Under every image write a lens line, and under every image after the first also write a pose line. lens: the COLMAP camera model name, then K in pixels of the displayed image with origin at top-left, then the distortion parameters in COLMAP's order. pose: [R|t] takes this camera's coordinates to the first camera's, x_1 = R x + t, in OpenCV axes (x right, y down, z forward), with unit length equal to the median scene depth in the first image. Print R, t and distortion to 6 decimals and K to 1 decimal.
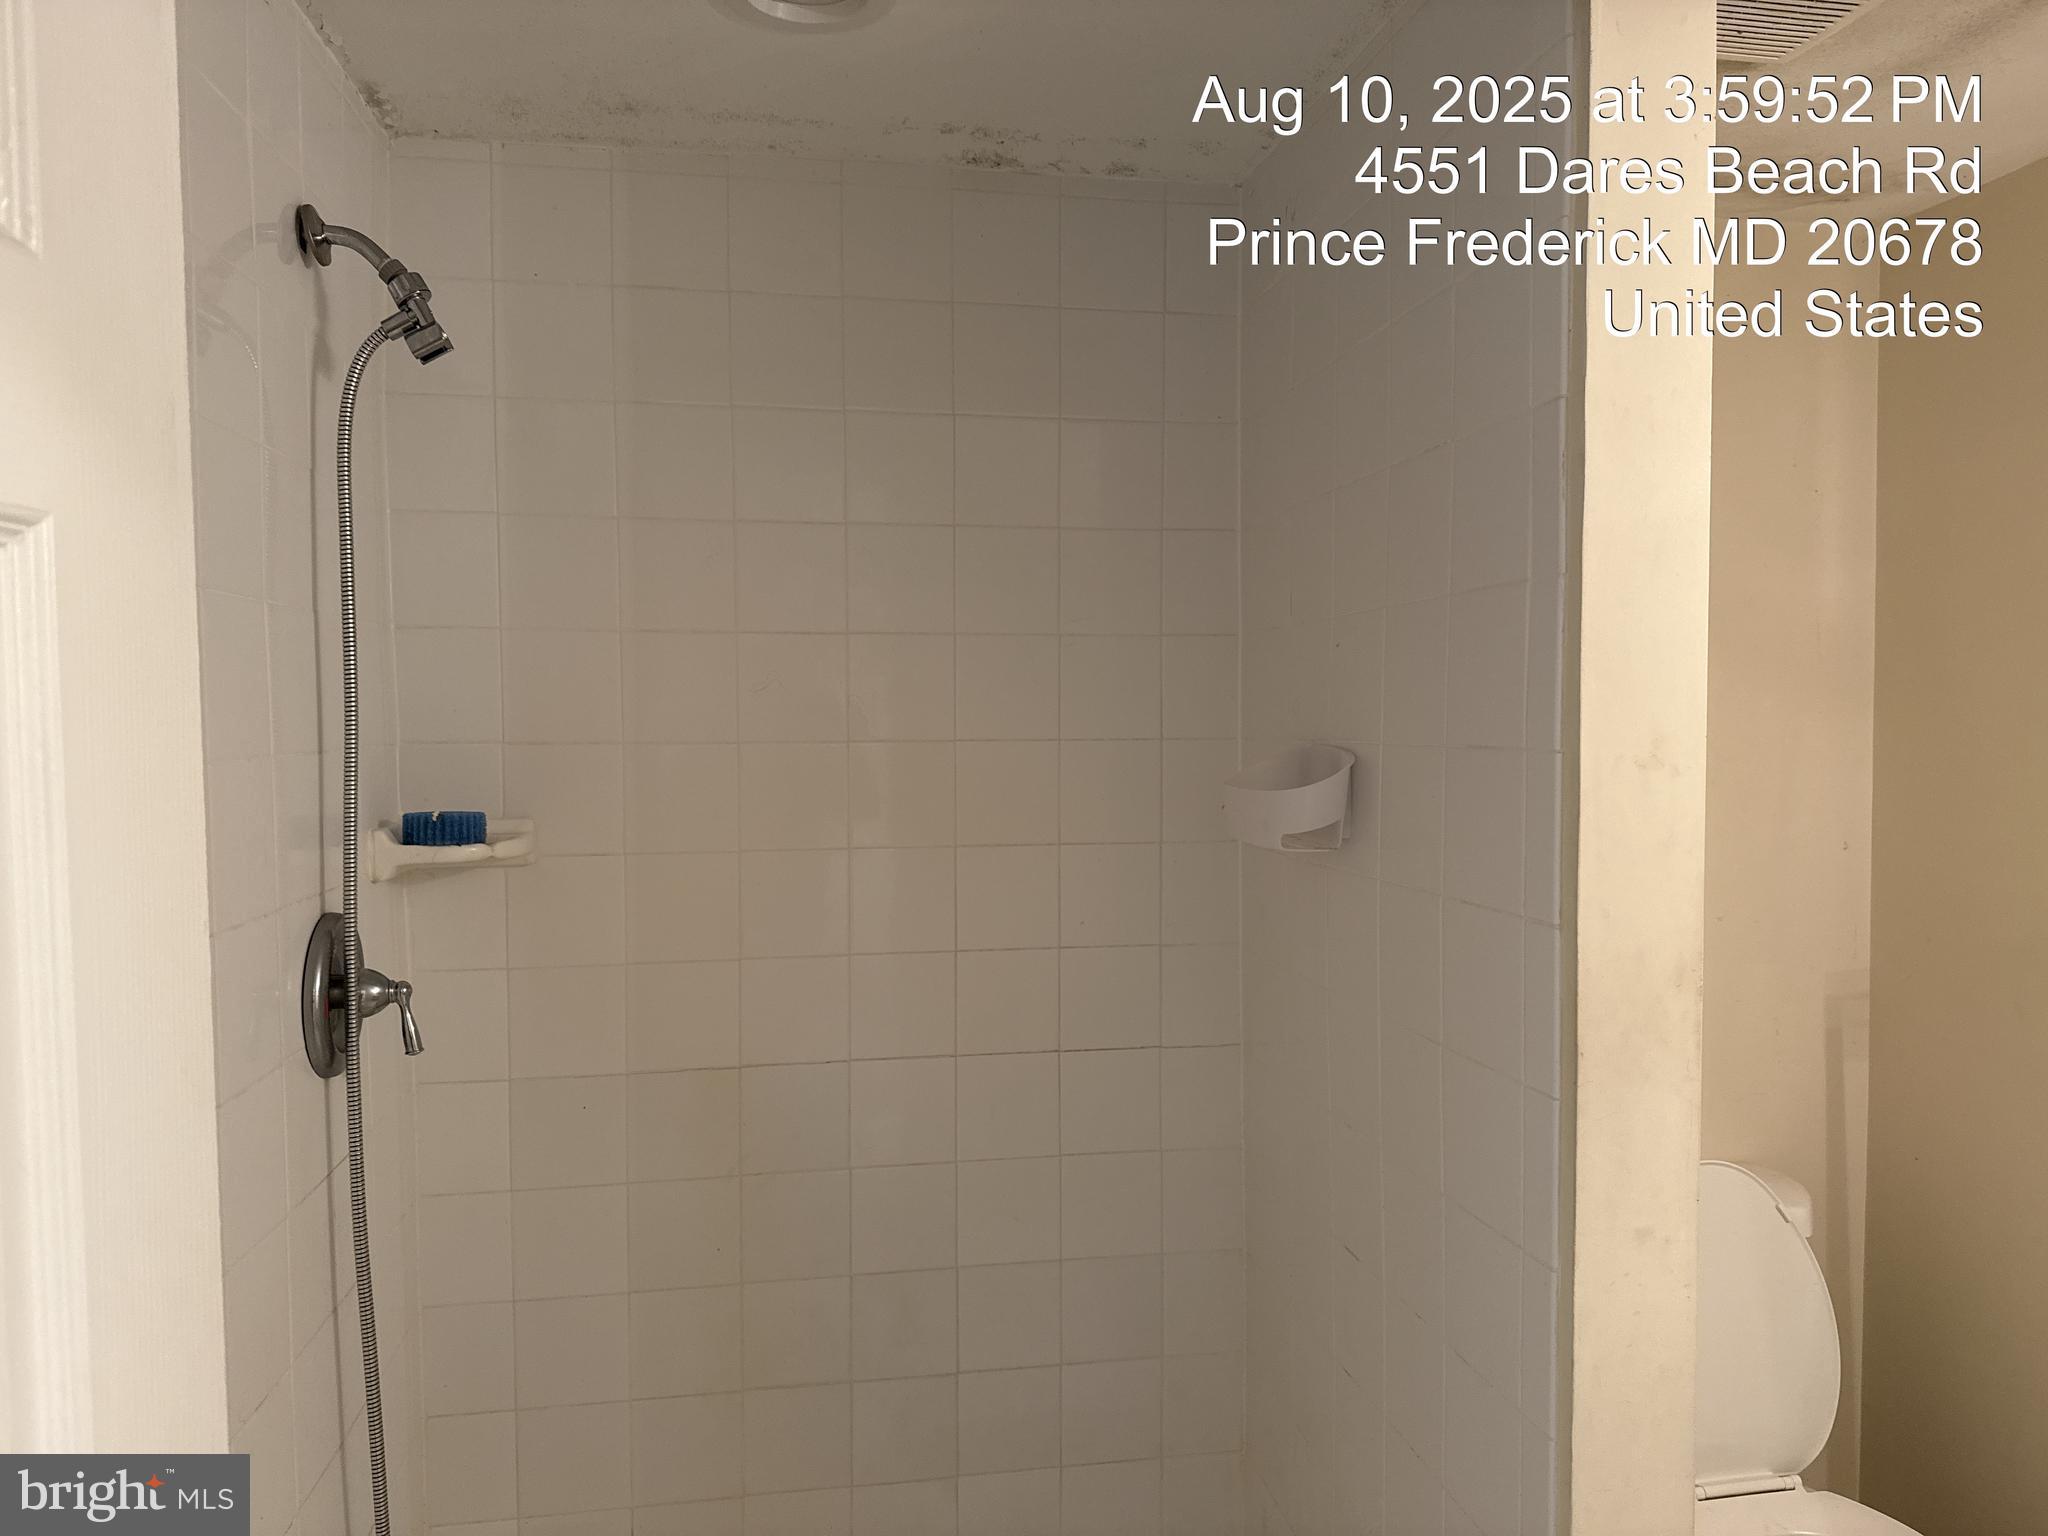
lens RADIAL K [[1434.4, 0, 1034.3], [0, 1434.4, 776.0], [0, 0, 1]] dist [0.054559, -0.060338]
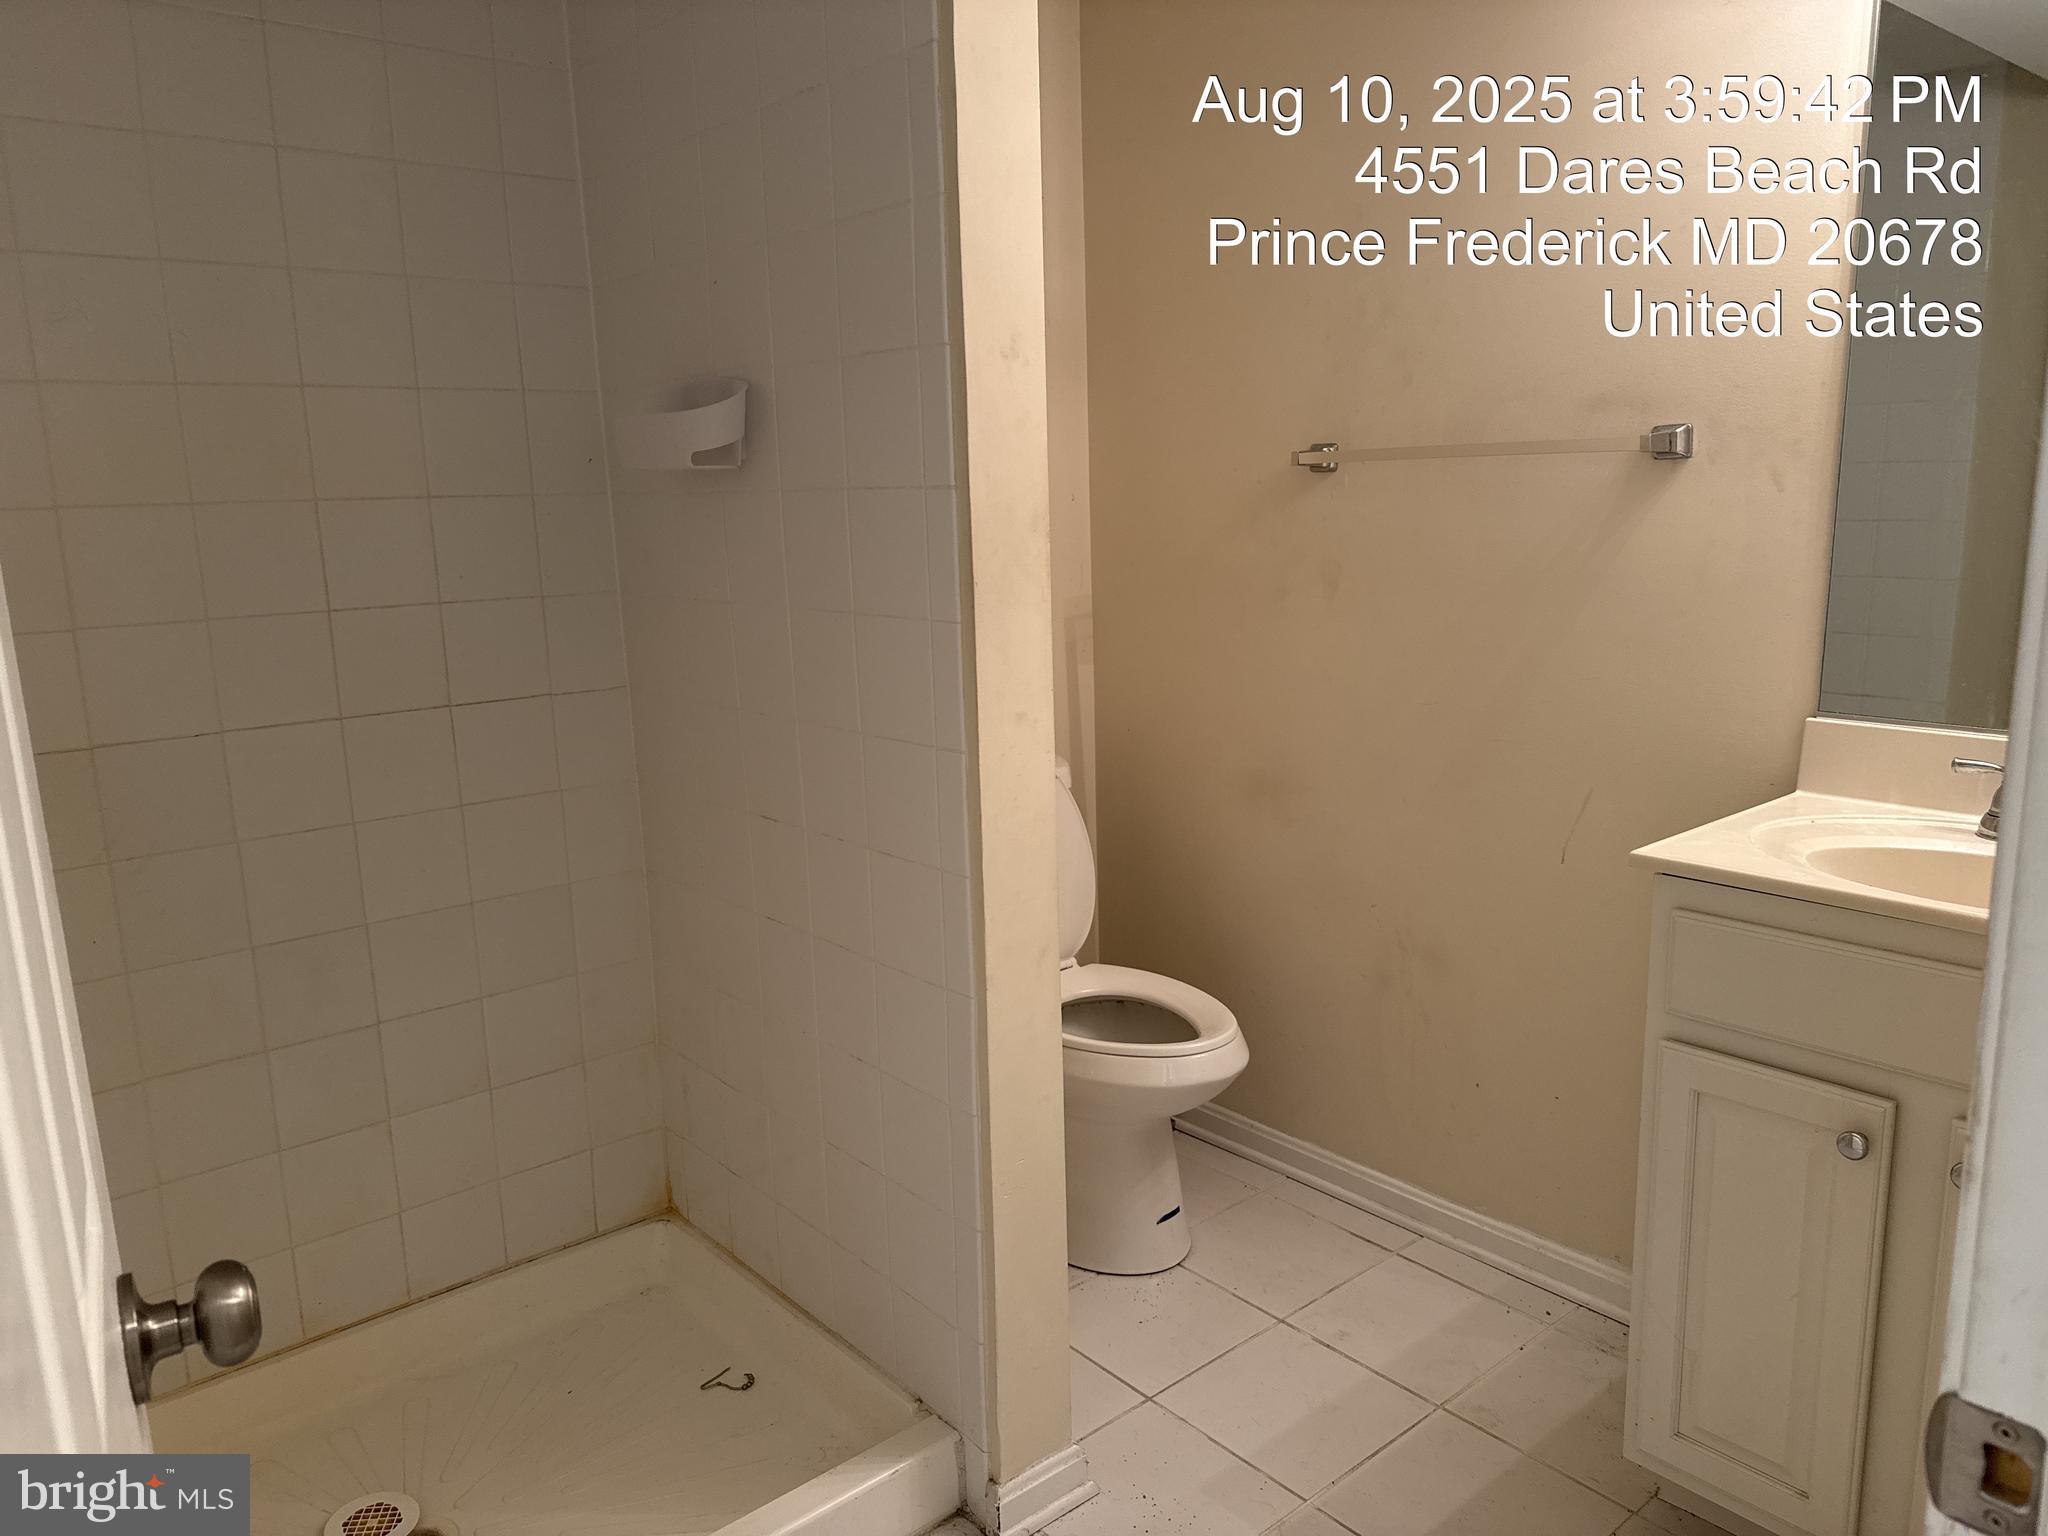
lens RADIAL K [[1434.4, 0, 1021.8], [0, 1434.4, 761.9], [0, 0, 1]] dist [0.054559, -0.060338]
pose [[0.862507, -0.119815, 0.491656, -0.228955], [0.044616, 0.985787, 0.161965, 0.134234], [-0.504074, -0.117761, 0.855594, -0.141729]]
